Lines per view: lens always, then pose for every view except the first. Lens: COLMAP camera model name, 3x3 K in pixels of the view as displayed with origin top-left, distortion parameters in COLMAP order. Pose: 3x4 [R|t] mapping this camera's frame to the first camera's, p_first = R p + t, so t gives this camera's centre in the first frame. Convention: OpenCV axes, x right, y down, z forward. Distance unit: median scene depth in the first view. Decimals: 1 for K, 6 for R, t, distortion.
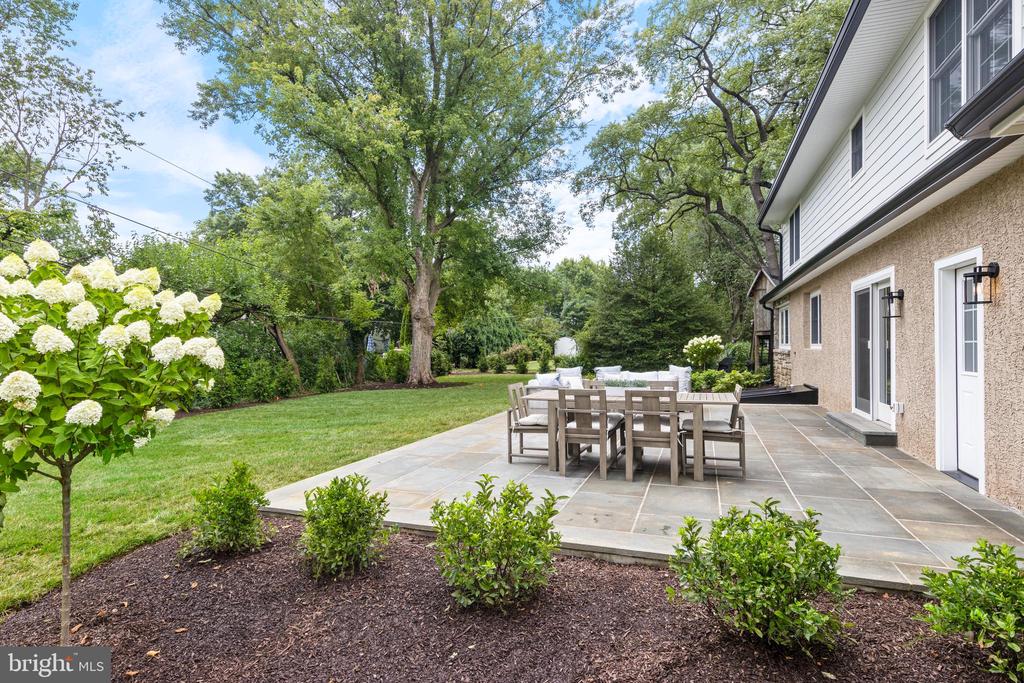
lens RADIAL K [[529.1, 0, 515.6], [0, 529.1, 341.8], [0, 0, 1]] dist [0.012069, -0.000909]
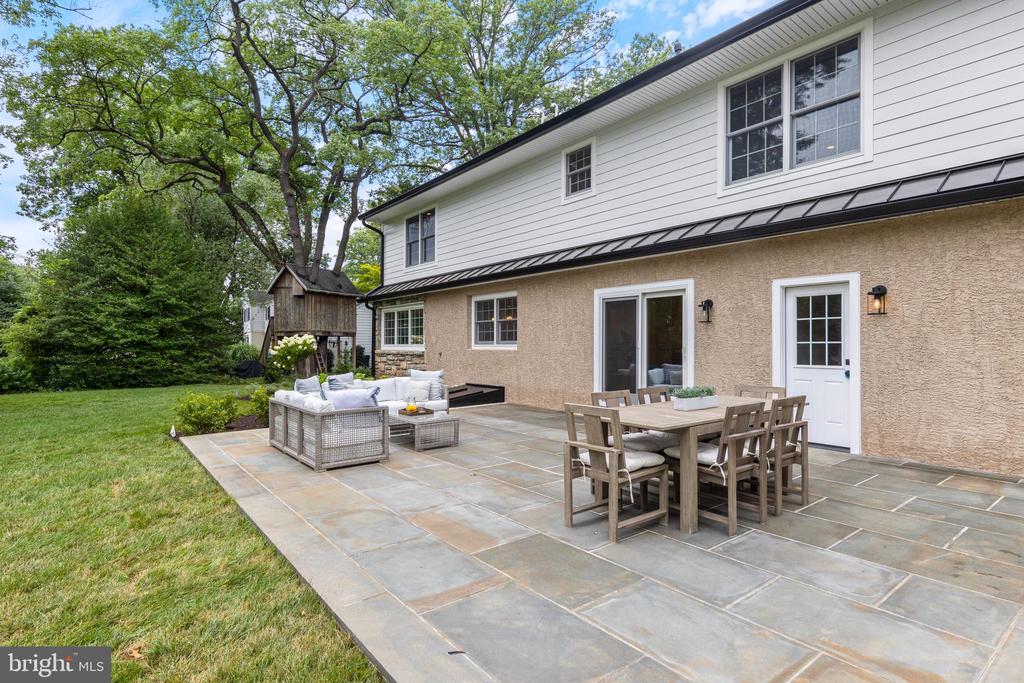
lens RADIAL K [[529.1, 0, 512.1], [0, 529.1, 340.3], [0, 0, 1]] dist [0.012069, -0.000909]
pose [[0.534082, 0.015302, 0.845294, -0.116666], [-0.009171, 0.999882, -0.012307, 0.003056], [-0.845383, -0.001179, 0.534160, 0.160514]]
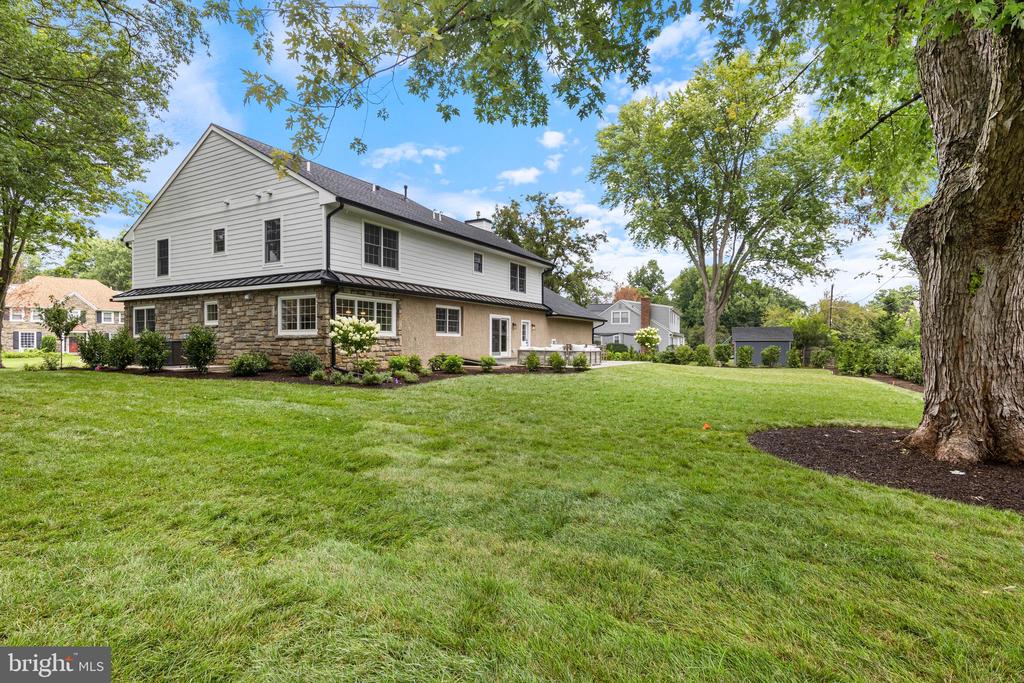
lens RADIAL K [[529.1, 0, 513.3], [0, 529.1, 346.5], [0, 0, 1]] dist [0.012069, -0.000909]
pose [[-0.984719, 0.017647, 0.173254, -0.000472], [0.016037, 0.999814, -0.010691, 0.029353], [-0.173410, -0.007749, -0.984819, 1.113672]]
